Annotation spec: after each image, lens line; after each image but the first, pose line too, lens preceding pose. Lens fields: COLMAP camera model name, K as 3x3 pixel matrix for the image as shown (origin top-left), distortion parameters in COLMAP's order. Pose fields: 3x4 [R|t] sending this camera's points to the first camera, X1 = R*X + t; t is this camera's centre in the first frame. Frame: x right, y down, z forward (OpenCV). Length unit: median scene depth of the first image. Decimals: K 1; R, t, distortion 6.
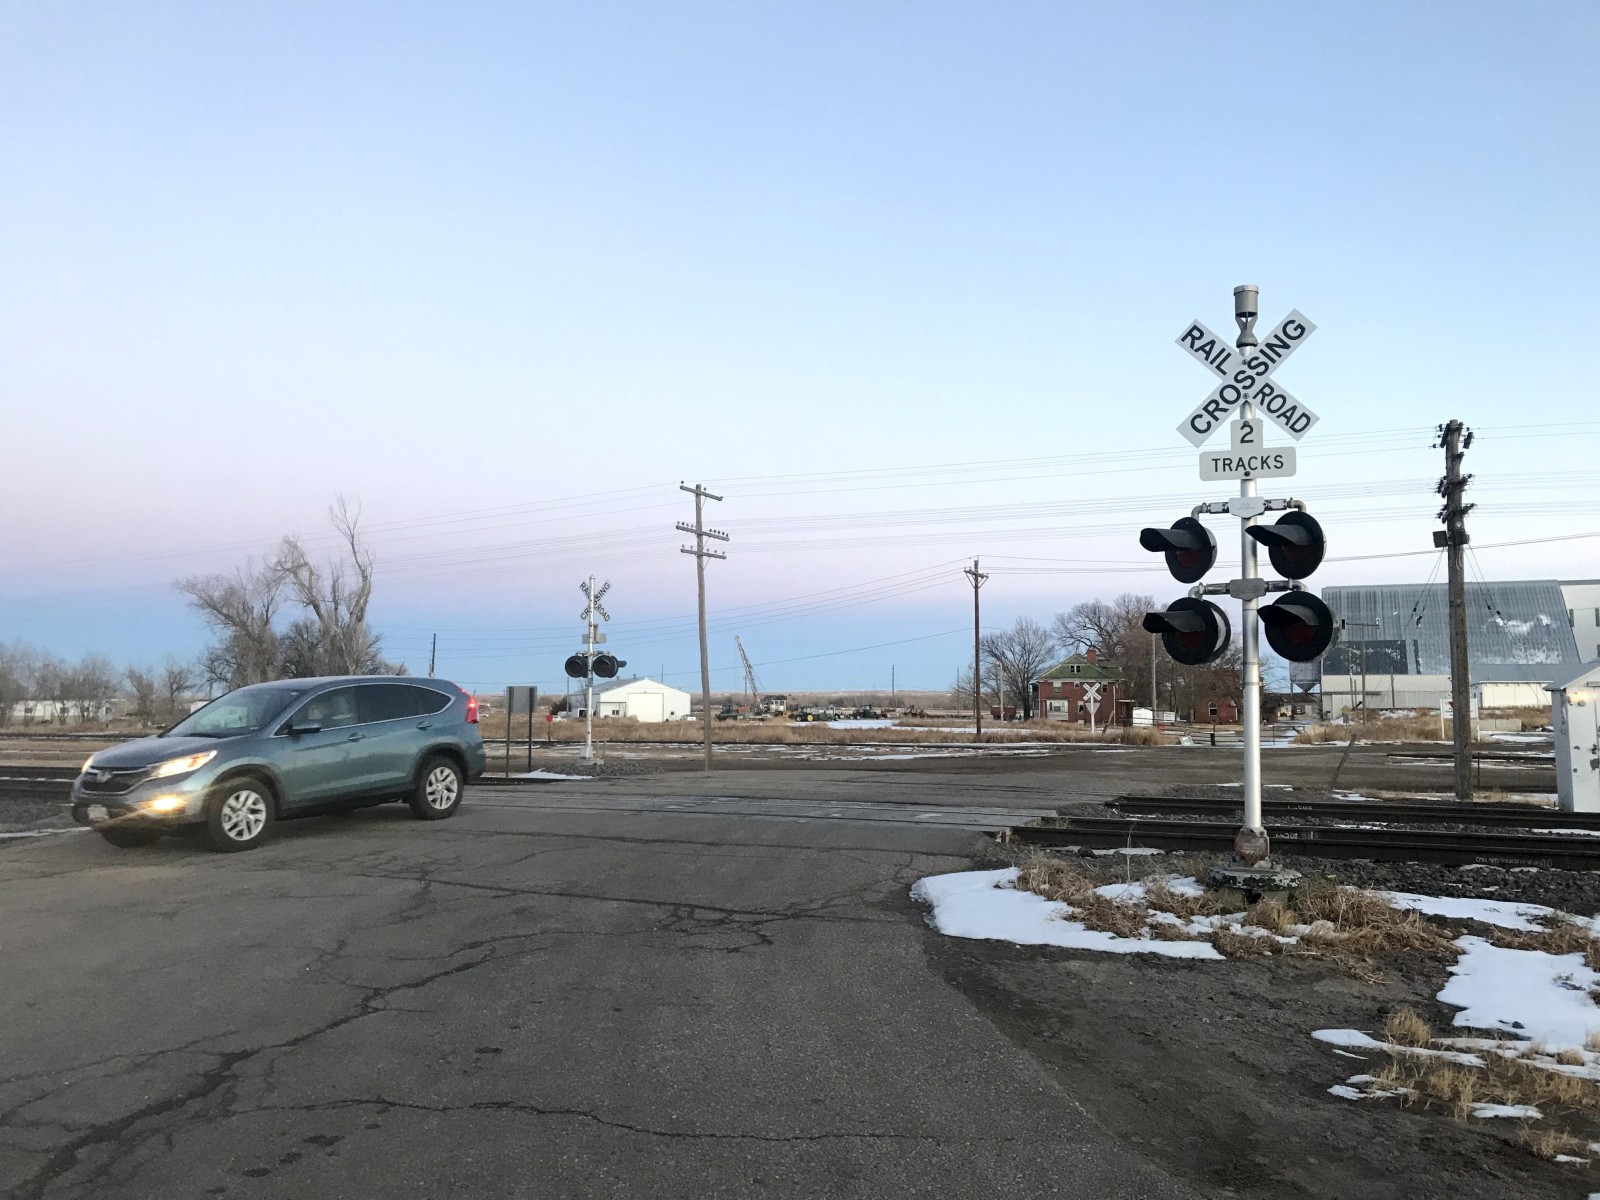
lens RADIAL K [[1312.4, 0, 786.6], [0, 1312.4, 580.6], [0, 0, 1]] dist [0.030101, -0.032704]
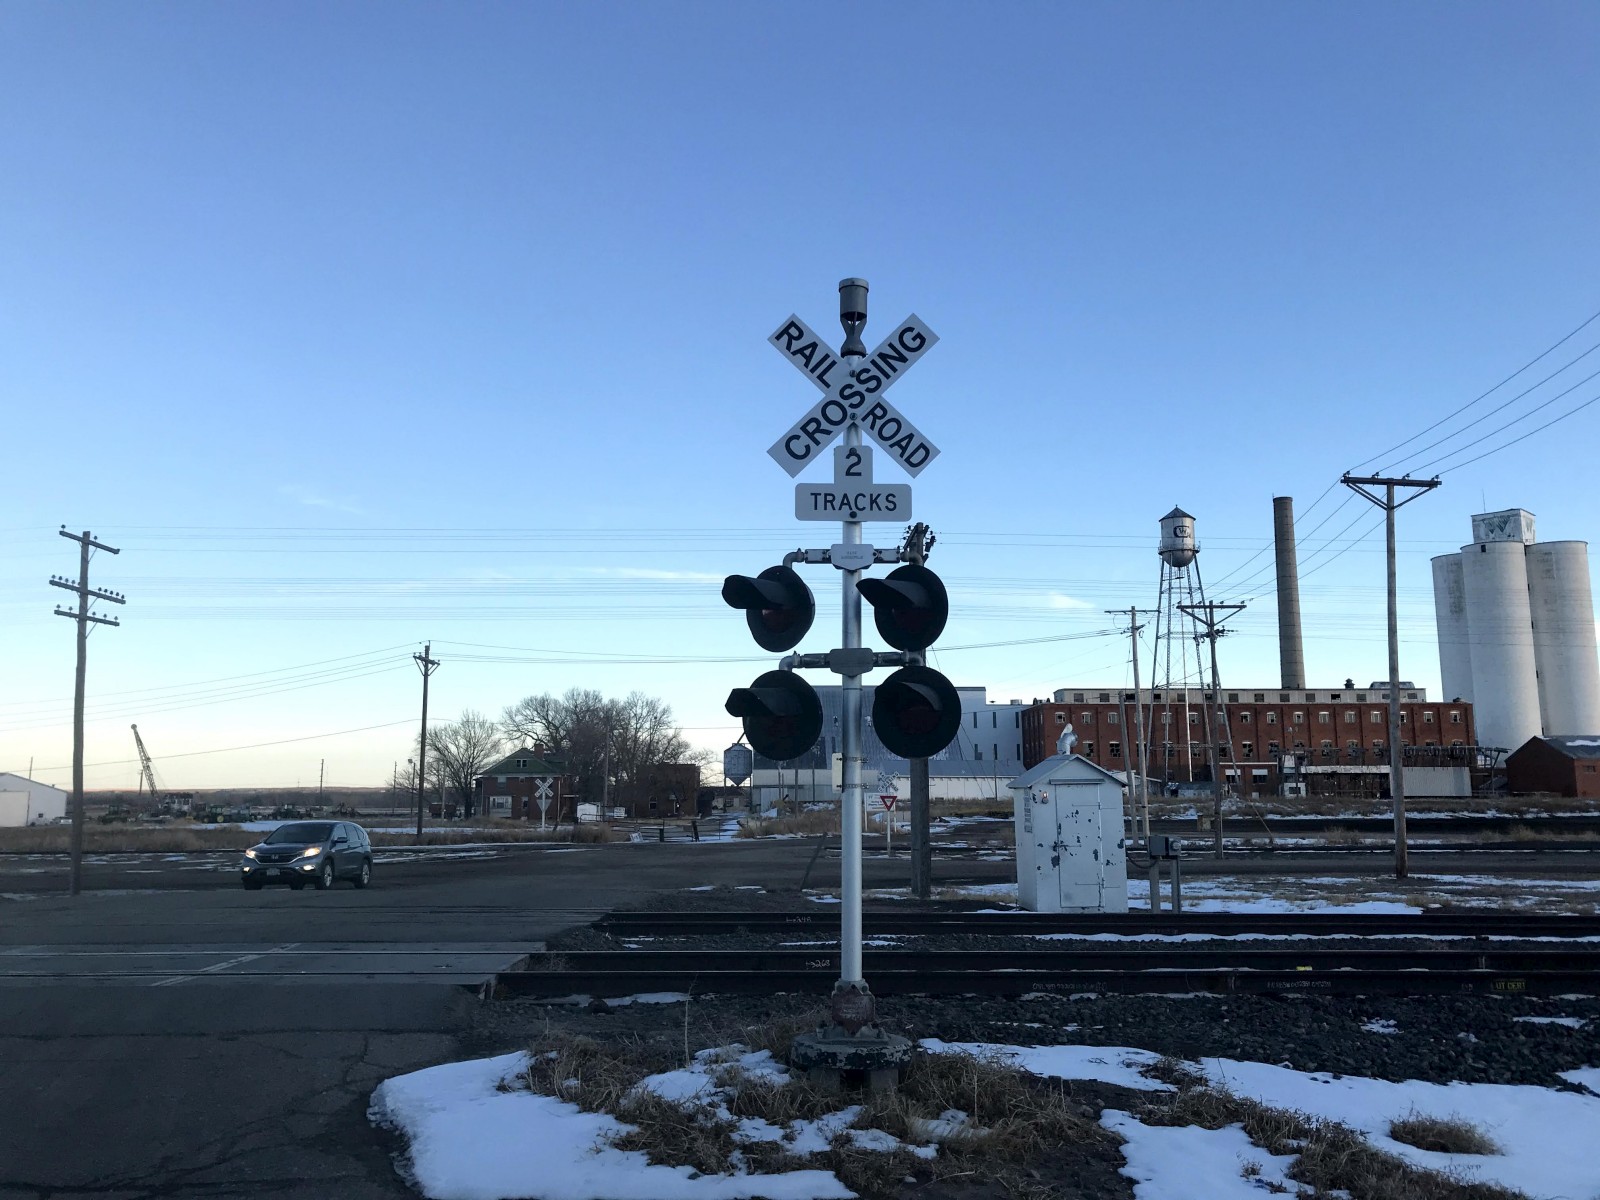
lens RADIAL K [[1313.8, 0, 794.1], [0, 1313.8, 587.2], [0, 0, 1]] dist [0.030255, -0.035194]
pose [[0.911925, 0.059875, 0.405965, 0.005019], [-0.033002, 0.996794, -0.072882, 0.017858], [-0.409028, 0.053065, 0.910978, 0.287873]]
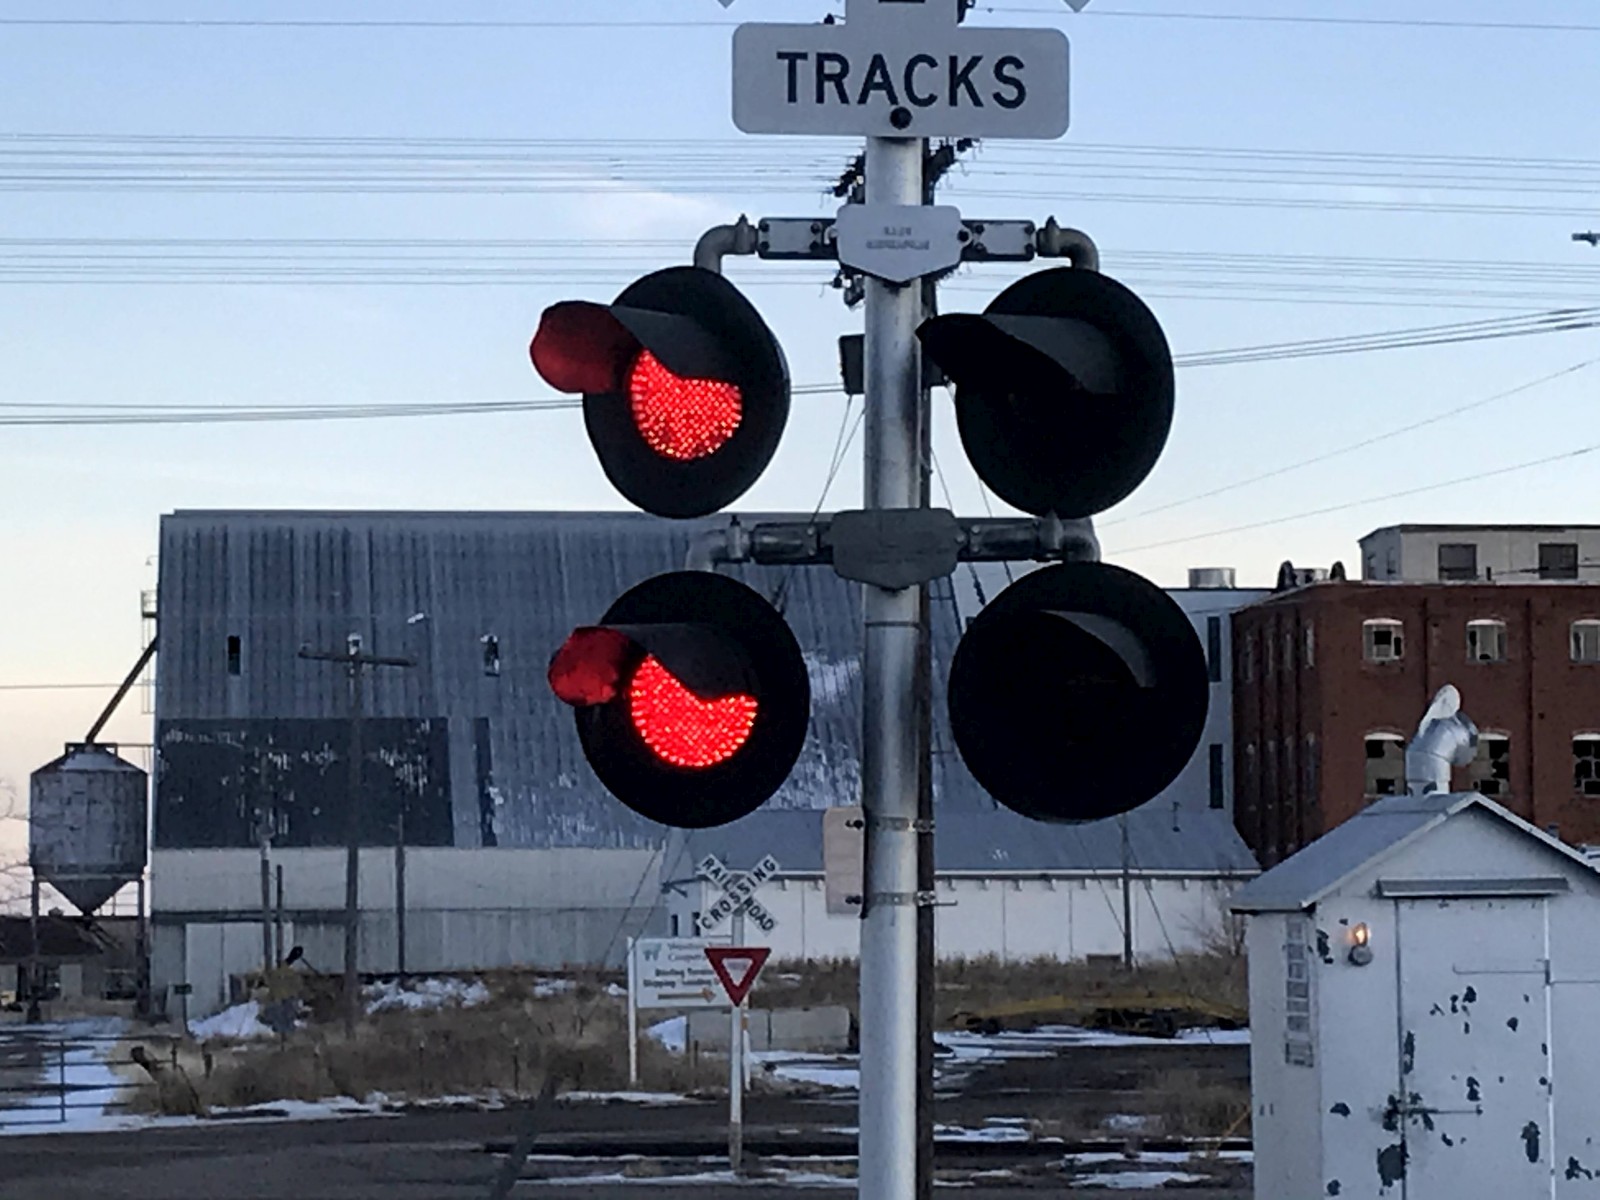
lens RADIAL K [[5444.7, 0, 800.0], [0, 5444.7, 600.0], [0, 0, 1]] dist [0.011364, 2.063628]
pose [[0.869700, 0.025551, 0.492920, -0.196804], [-0.038749, 0.999111, 0.016578, -0.000665], [-0.492058, -0.033518, 0.869917, 0.039918]]
